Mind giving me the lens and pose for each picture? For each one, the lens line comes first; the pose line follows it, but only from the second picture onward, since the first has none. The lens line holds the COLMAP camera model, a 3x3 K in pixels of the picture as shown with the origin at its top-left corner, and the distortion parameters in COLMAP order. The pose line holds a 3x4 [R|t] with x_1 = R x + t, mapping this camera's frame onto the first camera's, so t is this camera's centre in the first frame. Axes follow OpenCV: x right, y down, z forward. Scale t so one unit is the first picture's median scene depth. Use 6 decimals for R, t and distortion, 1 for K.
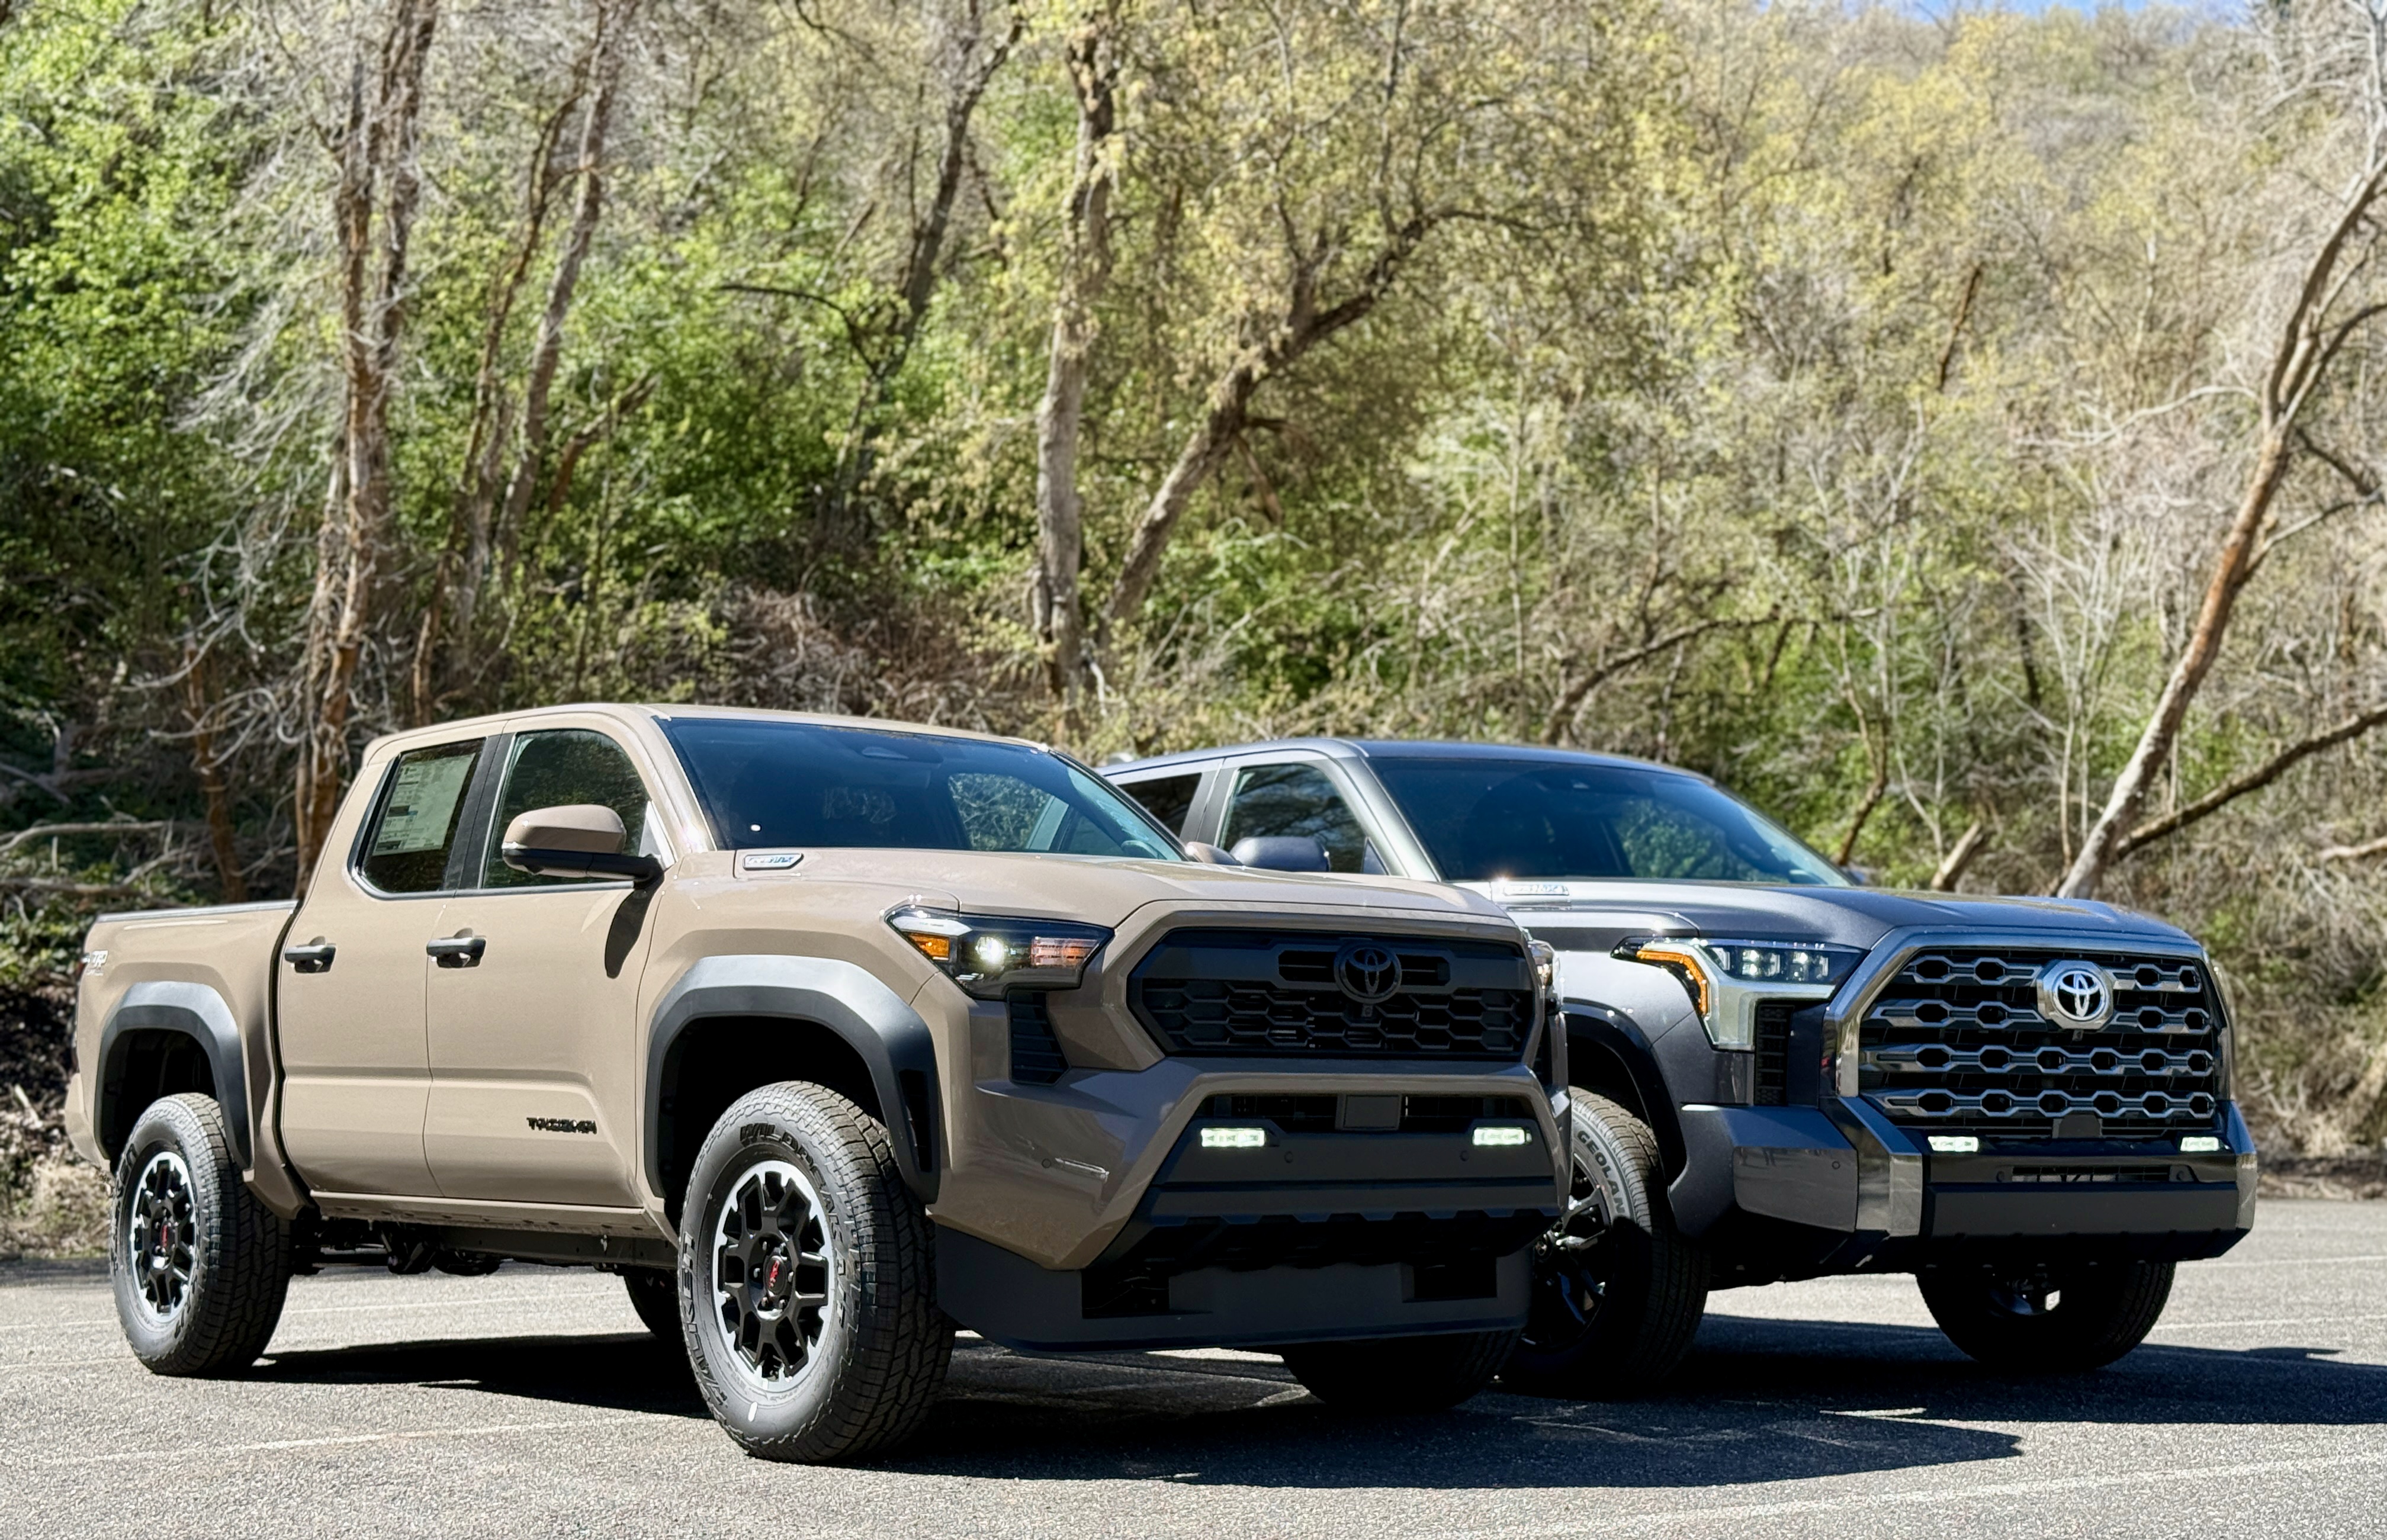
lens RADIAL K [[3375.7, 0, 1208.1], [0, 3375.7, 837.3], [0, 0, 1]] dist [0.123315, 0.000000]
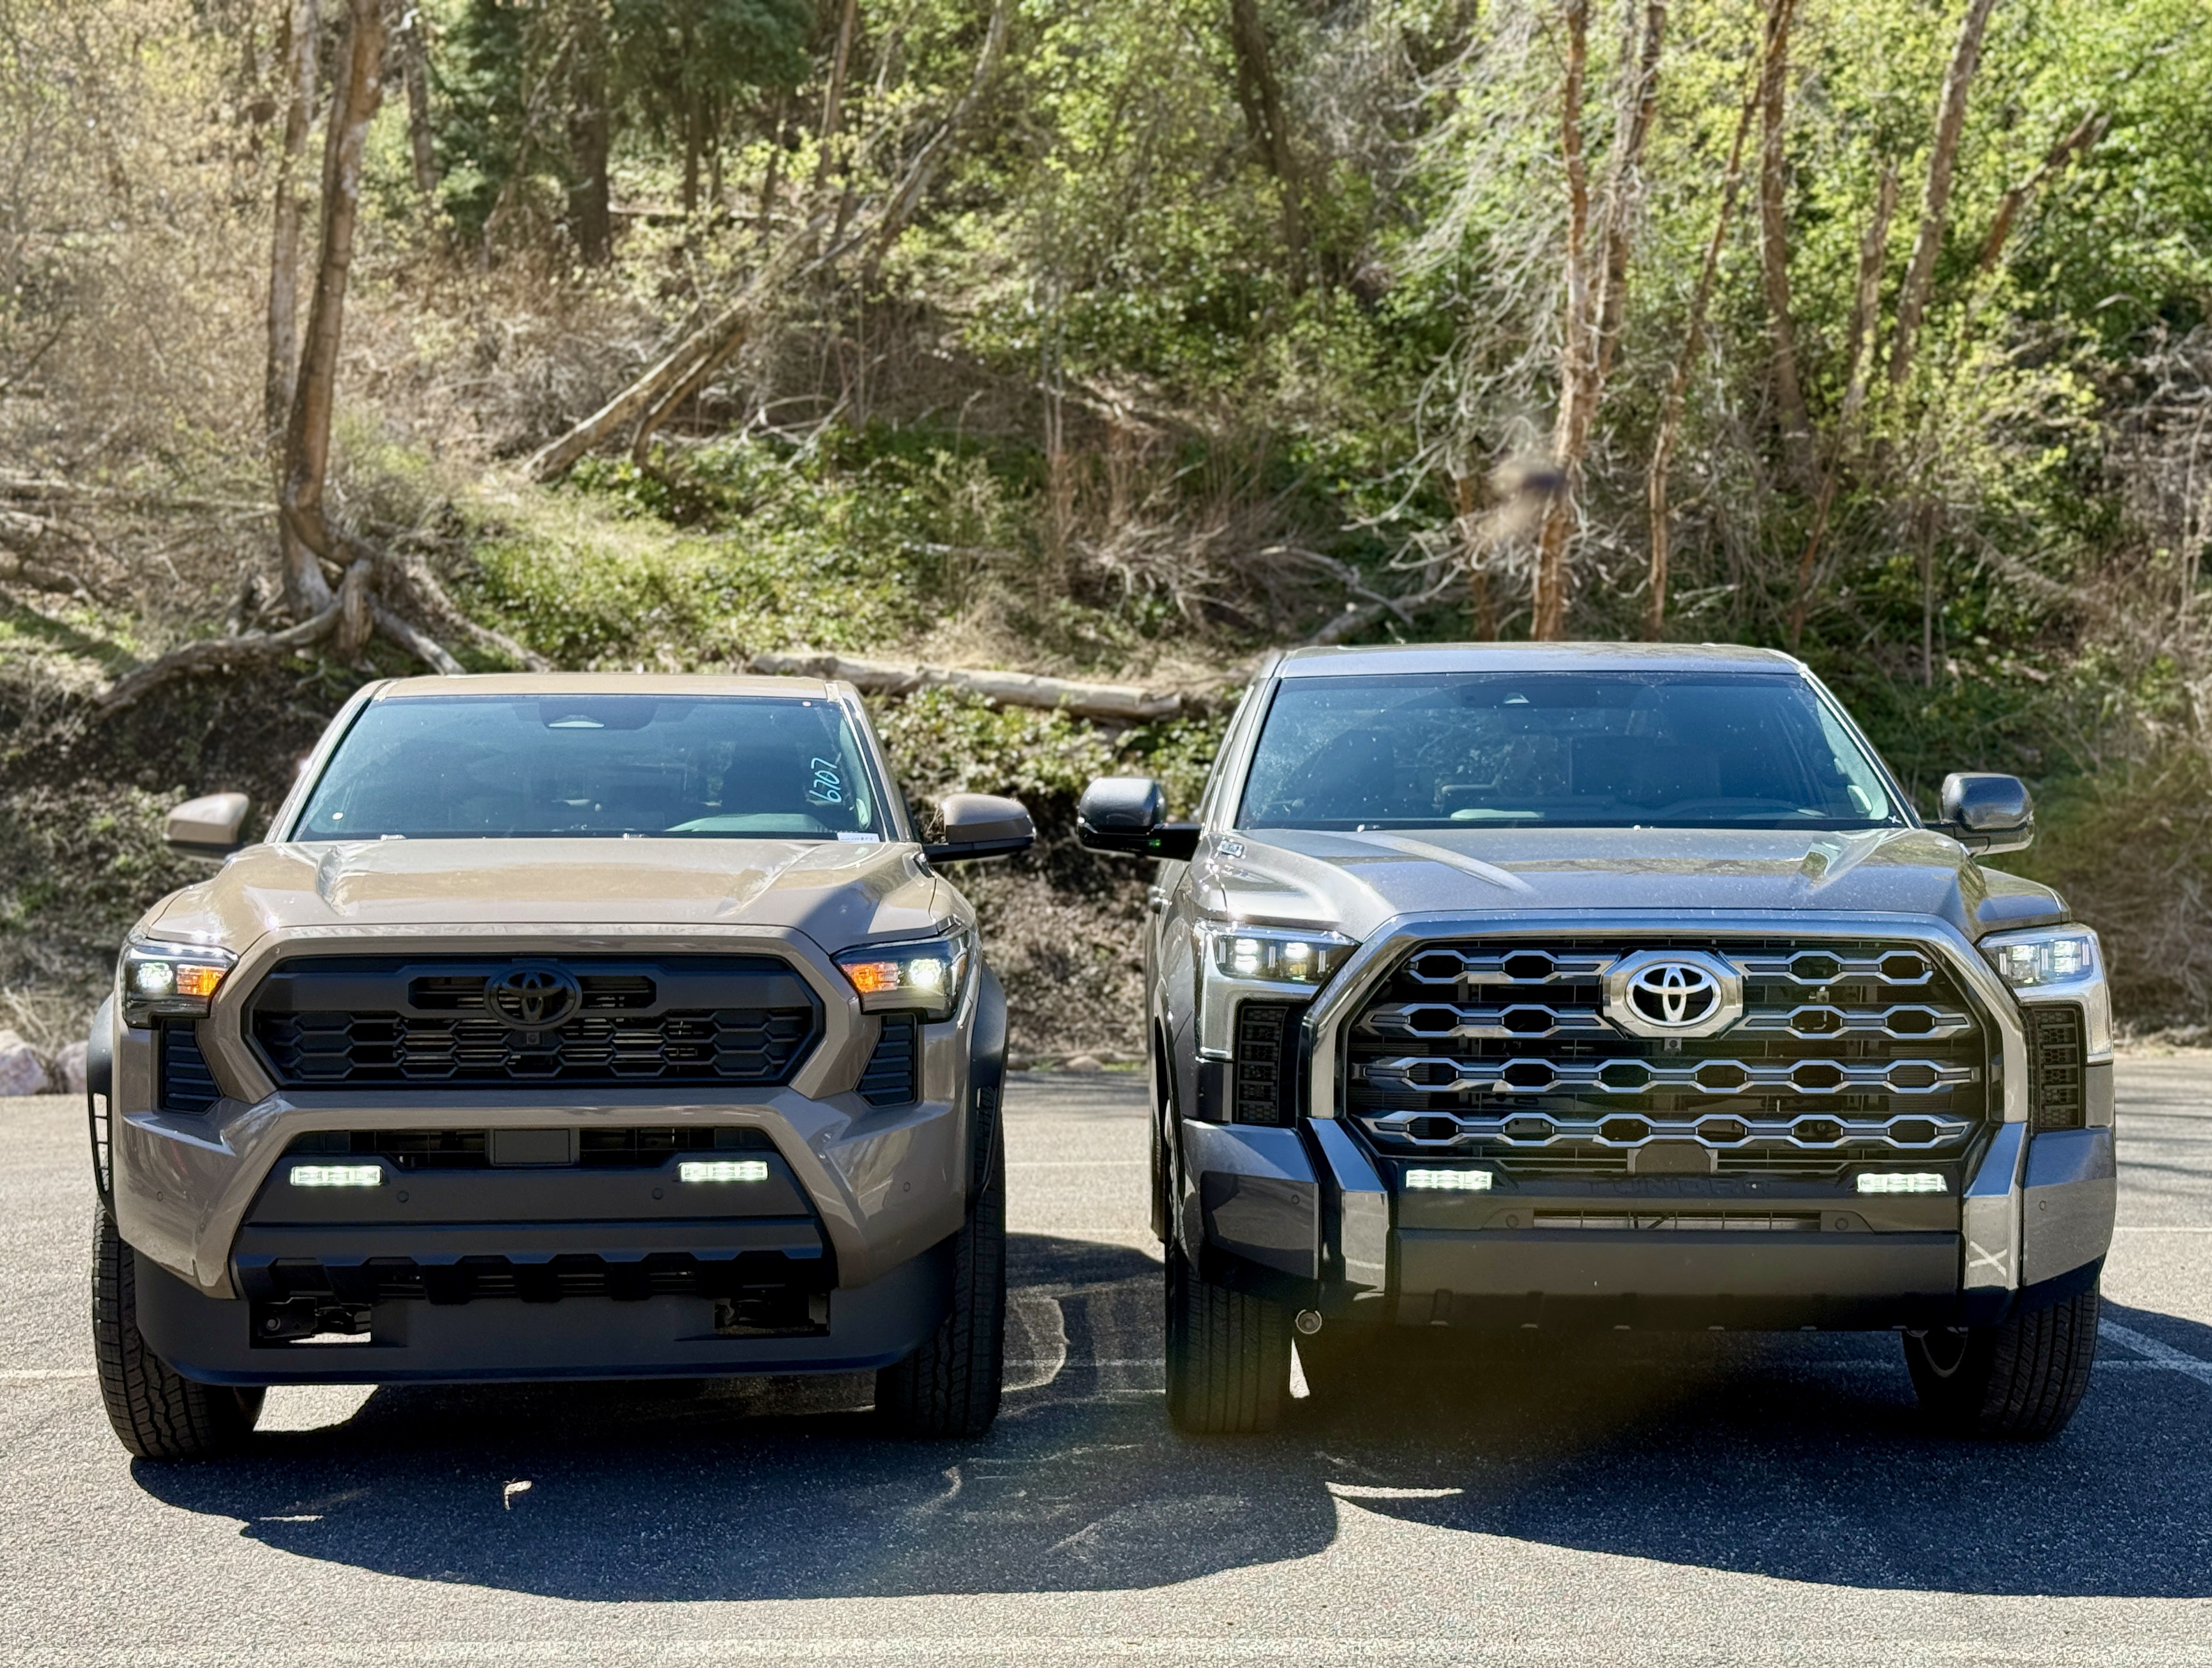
lens RADIAL K [[3264.4, 0, 1102.1], [0, 3264.4, 838.7], [0, 0, 1]] dist [0.121664, 0.000000]
pose [[0.805676, -0.004725, -0.592337, 0.526427], [0.050567, 0.996866, 0.060829, -0.037675], [0.590194, -0.078961, 0.803391, 0.271146]]
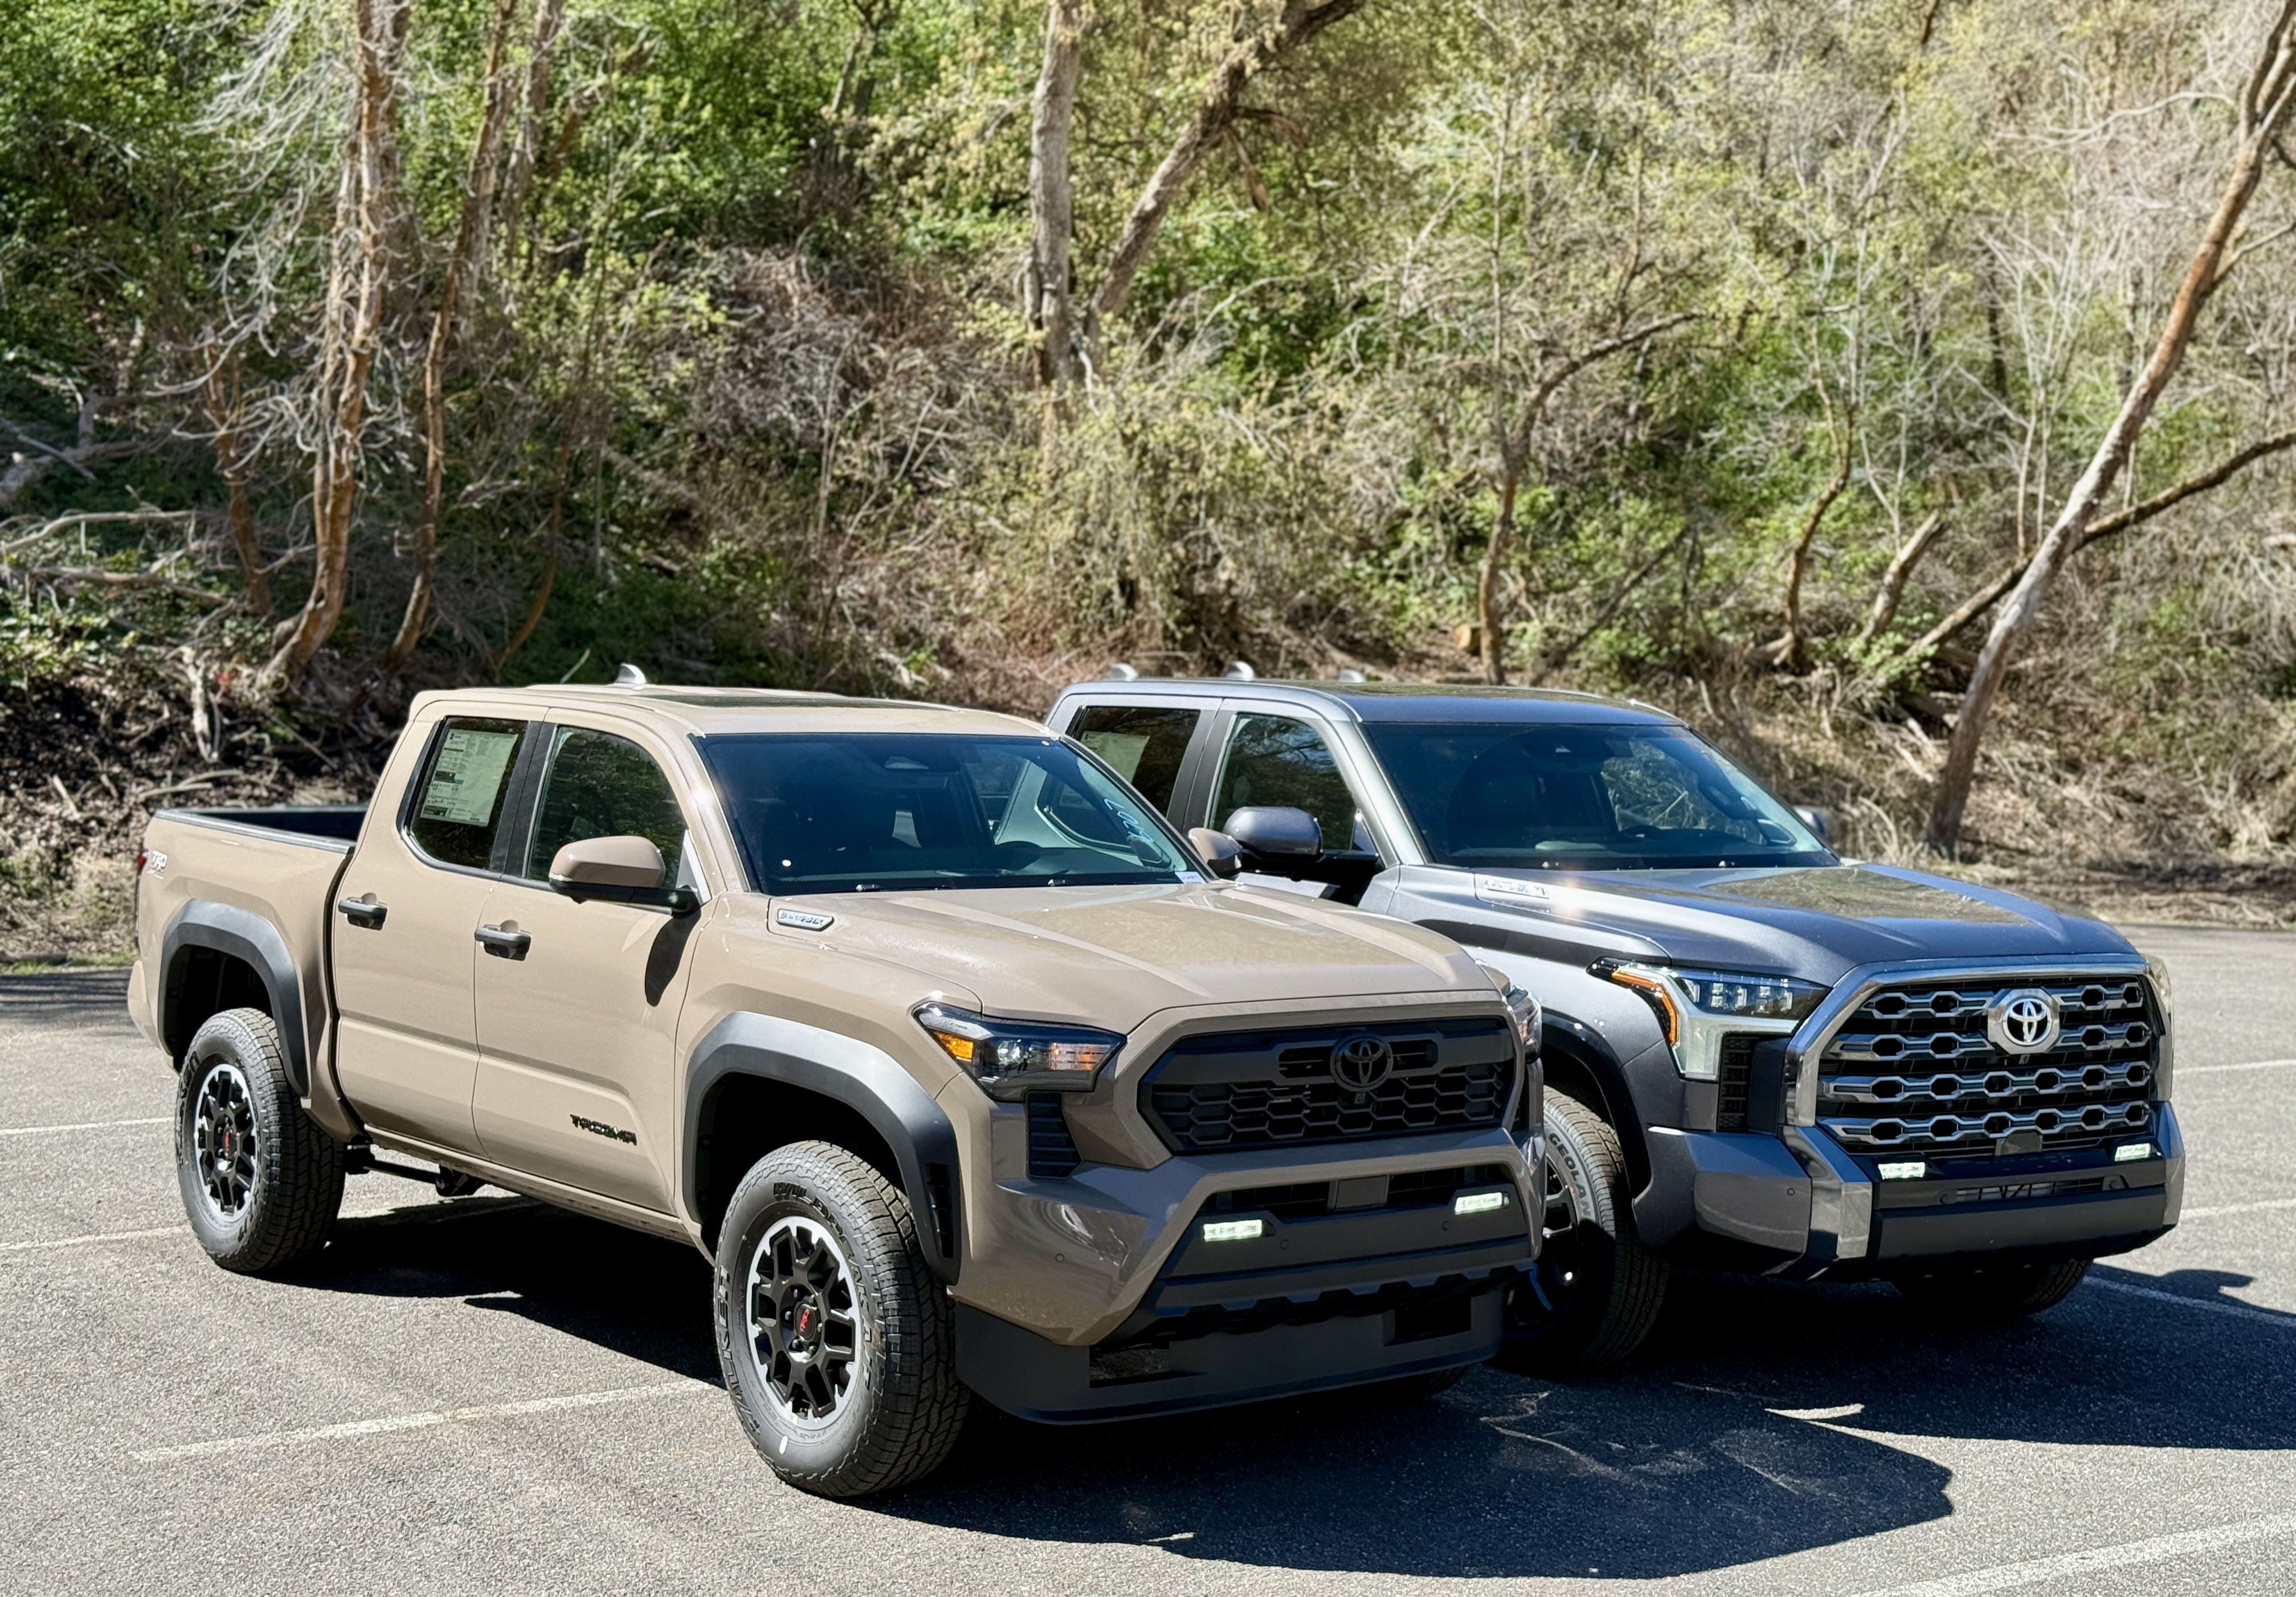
lens RADIAL K [[3273.3, 0, 1150.7], [0, 3273.3, 801.1], [0, 0, 1]] dist [0.096822, 0.000000]
pose [[0.999683, 0.024285, -0.006584, -0.010907], [-0.023316, 0.992448, 0.120433, -0.121973], [0.009459, -0.120241, 0.992700, -0.013957]]
